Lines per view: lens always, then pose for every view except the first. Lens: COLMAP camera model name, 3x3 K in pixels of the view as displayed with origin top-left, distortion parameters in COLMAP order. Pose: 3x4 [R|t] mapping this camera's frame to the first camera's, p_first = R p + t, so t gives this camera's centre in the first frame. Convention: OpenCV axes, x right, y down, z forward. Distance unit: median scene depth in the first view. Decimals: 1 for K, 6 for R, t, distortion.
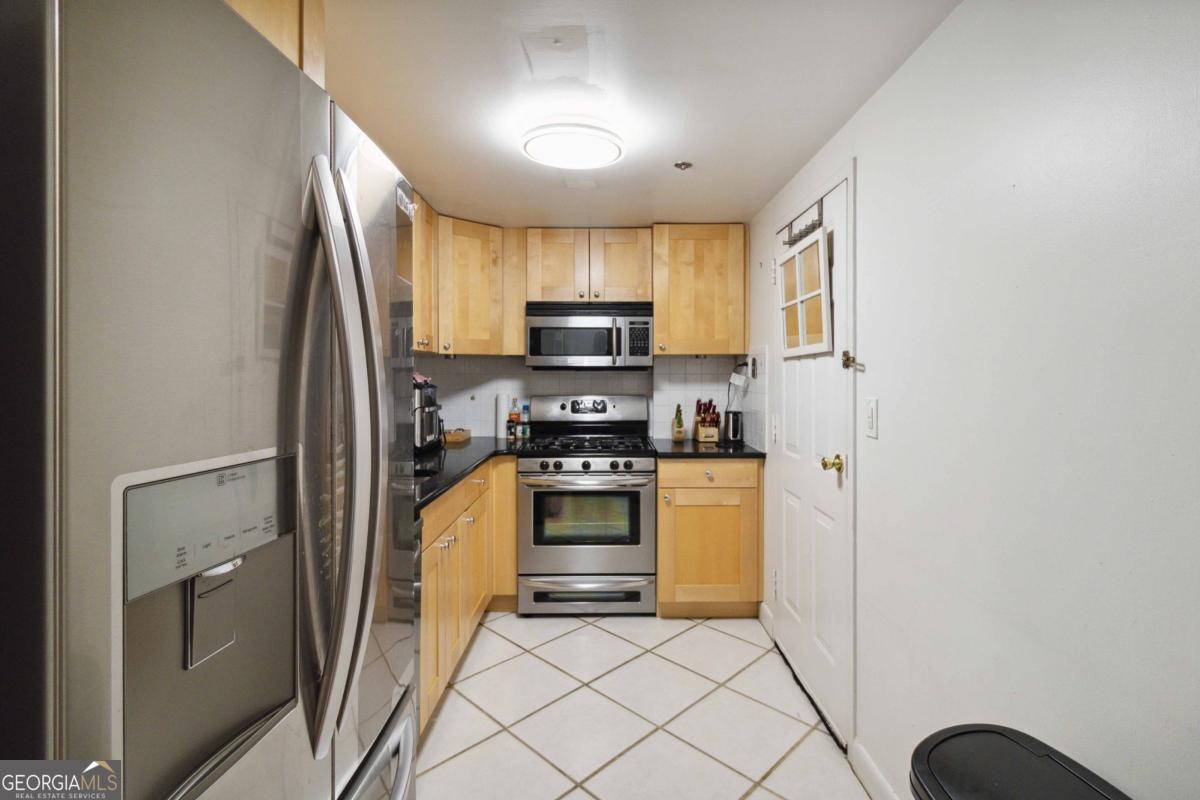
lens RADIAL K [[558.0, 0, 603.5], [0, 558.0, 374.0], [0, 0, 1]] dist [0.000030, 0.000085]
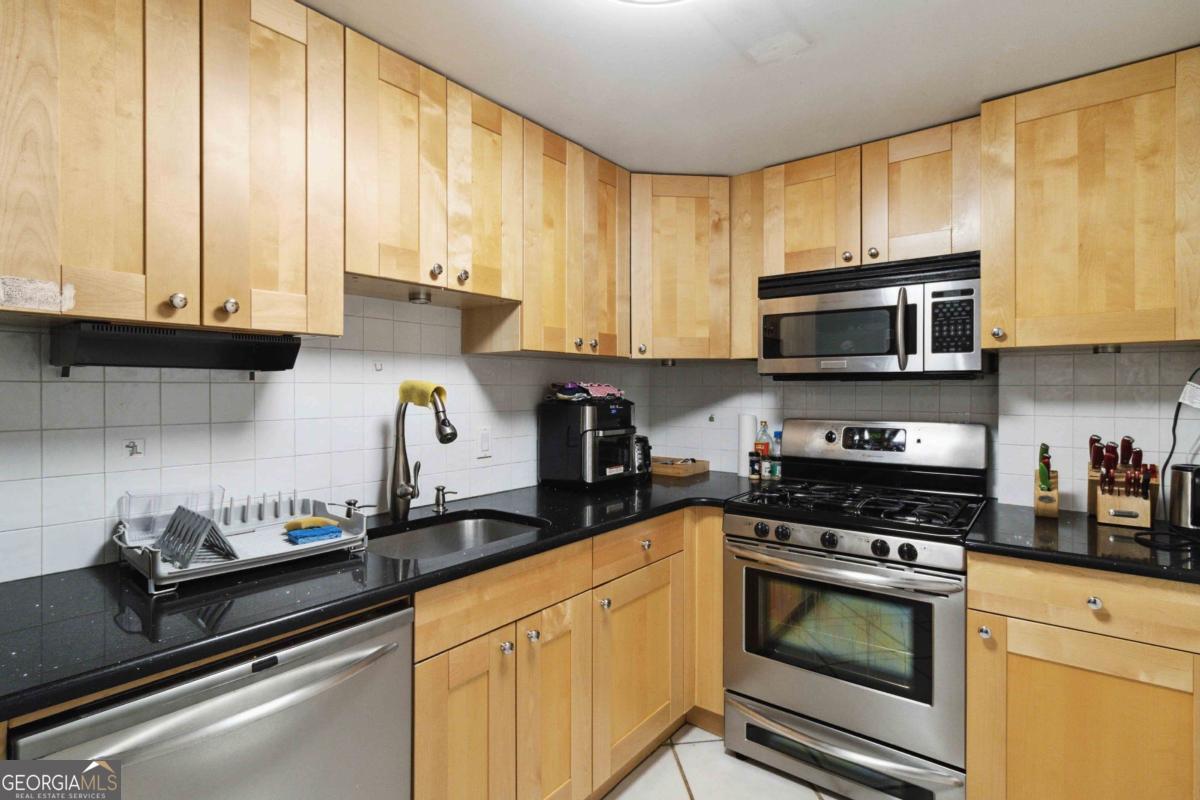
lens RADIAL K [[579.0, 0, 615.0], [0, 579.0, 389.0], [0, 0, 1]] dist [0.000590, -0.000418]
pose [[0.793877, 0.000147, -0.608078, 0.148369], [-0.000060, 1.000000, 0.000164, 0.003637], [0.608078, -0.000094, 0.793877, 0.346662]]
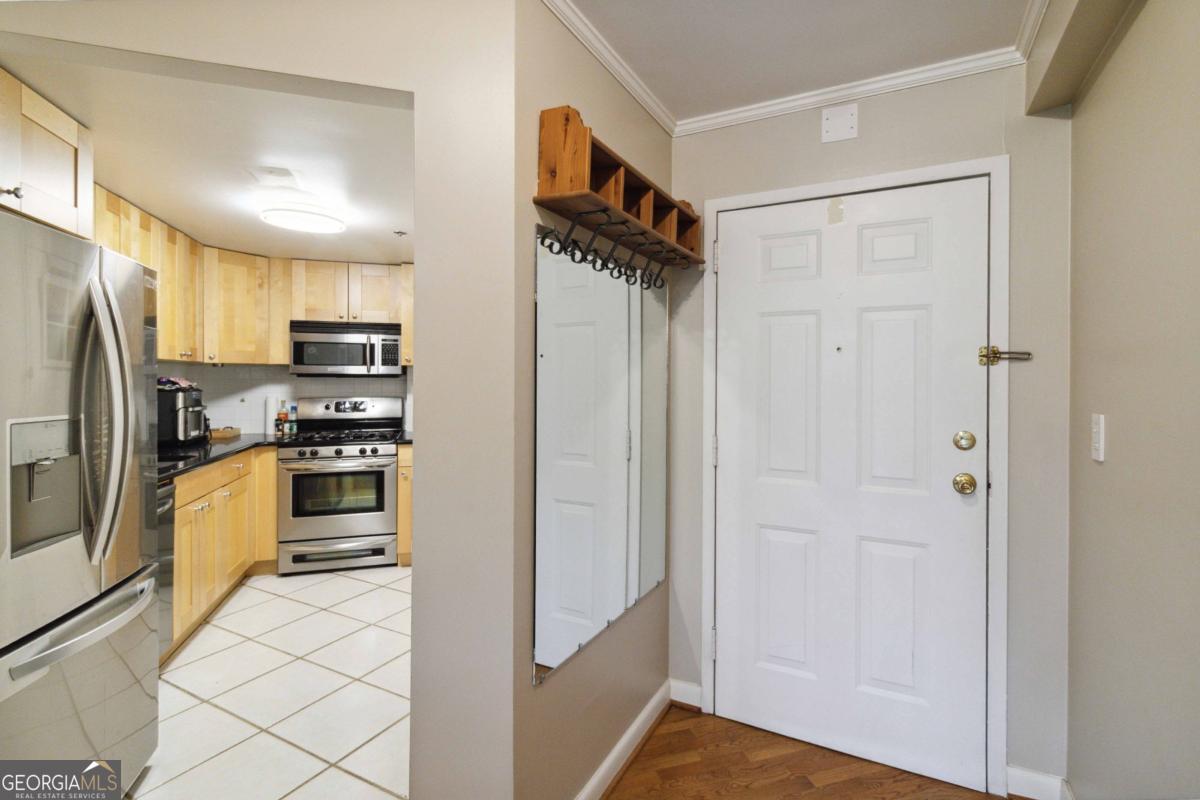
lens RADIAL K [[557.2, 0, 608.7], [0, 557.2, 381.6], [0, 0, 1]] dist [0.000444, -0.000253]
pose [[0.955733, 0.003006, 0.294220, 0.168682], [-0.004331, 0.999983, 0.003852, -0.004258], [-0.294203, -0.004955, 0.955730, -0.364827]]
